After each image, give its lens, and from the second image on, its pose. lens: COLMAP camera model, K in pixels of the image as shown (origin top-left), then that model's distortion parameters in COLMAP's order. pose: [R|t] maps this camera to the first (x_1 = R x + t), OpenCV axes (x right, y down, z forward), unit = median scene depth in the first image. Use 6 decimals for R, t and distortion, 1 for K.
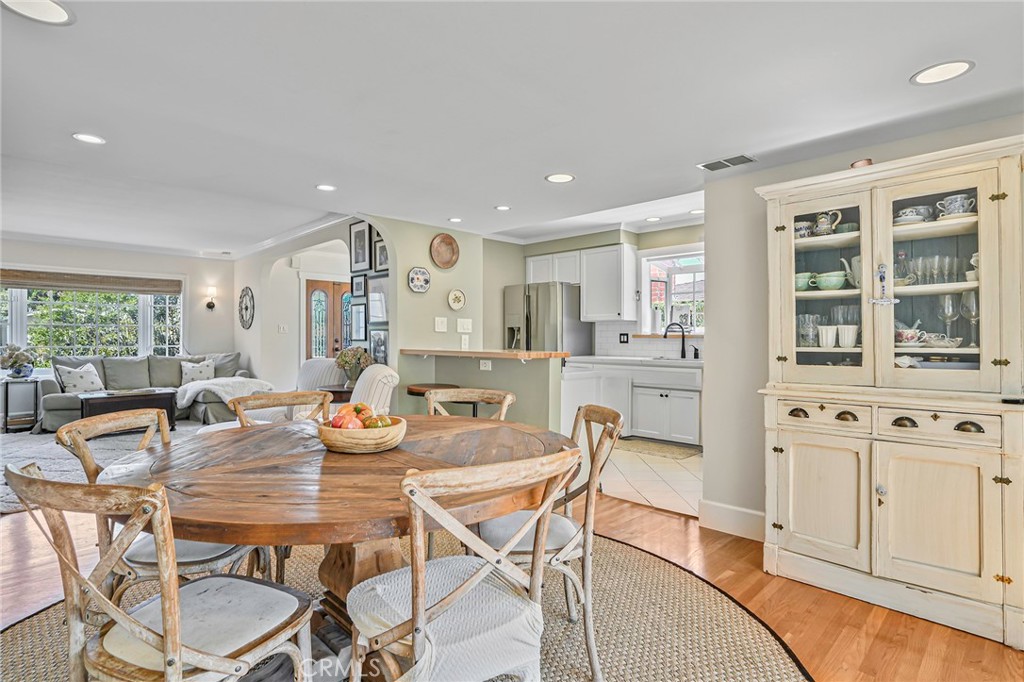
lens RADIAL K [[522.1, 0, 510.6], [0, 522.1, 337.3], [0, 0, 1]] dist [-0.030965, 0.002532]
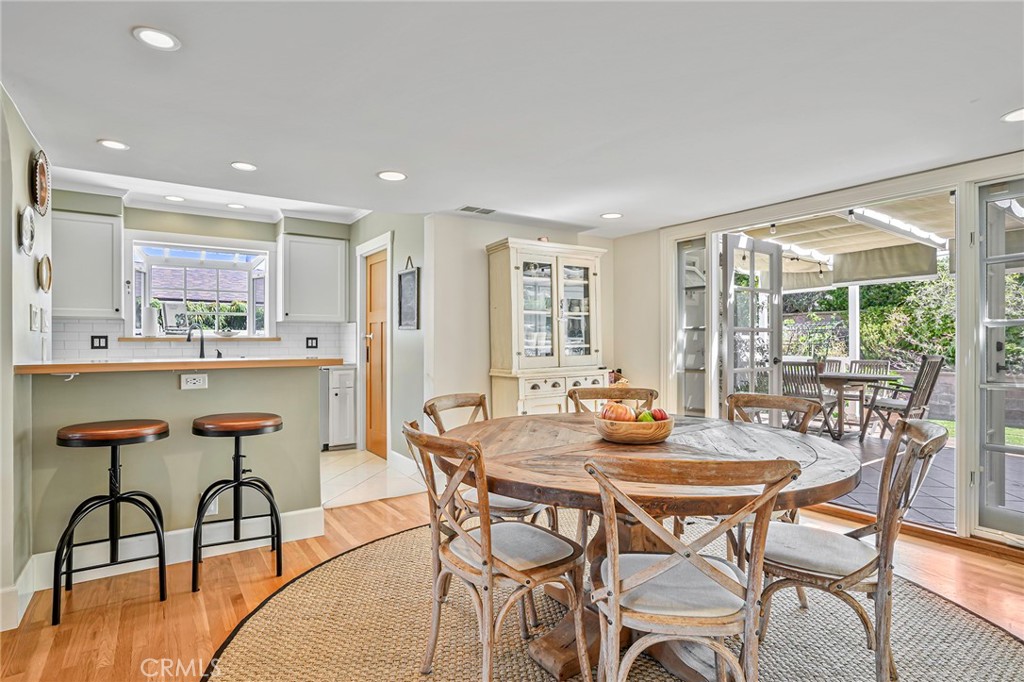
lens RADIAL K [[522.1, 0, 502.0], [0, 522.1, 344.6], [0, 0, 1]] dist [-0.030965, 0.002532]
pose [[0.185218, -0.009898, 0.982648, -0.485211], [0.002433, 0.999951, 0.009614, -0.000492], [-0.982694, 0.000610, 0.185233, 0.369370]]
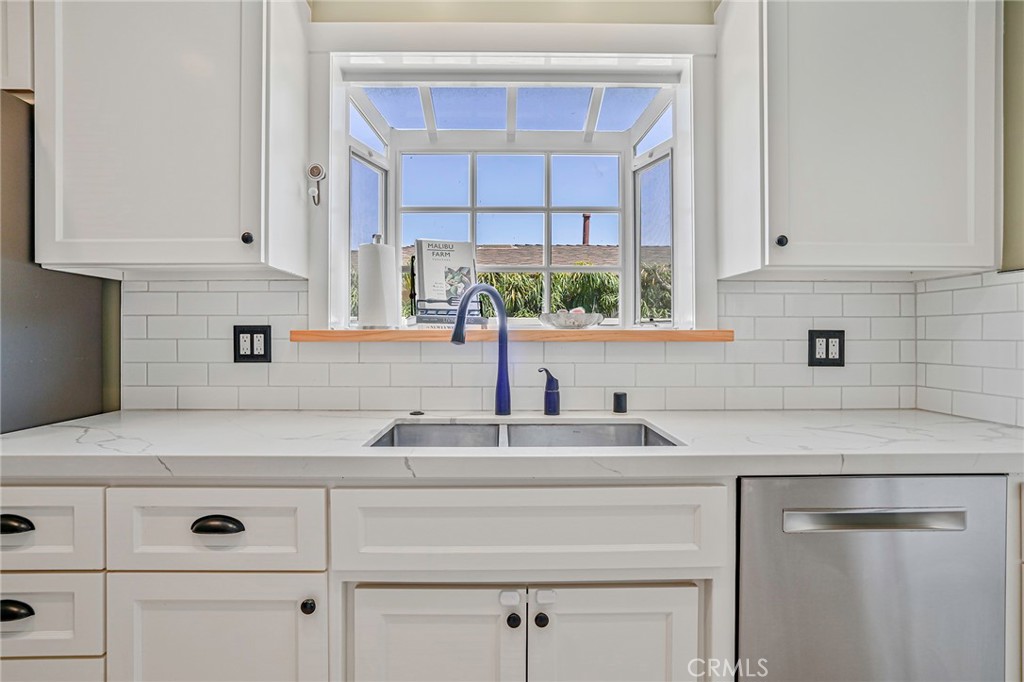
lens RADIAL K [[522.1, 0, 512.3], [0, 522.1, 341.0], [0, 0, 1]] dist [-0.030965, 0.002532]
pose [[0.691533, -0.005867, 0.722321, 0.144752], [0.001094, 0.999974, 0.007074, -0.001531], [-0.722344, -0.004101, 0.691522, 0.884482]]
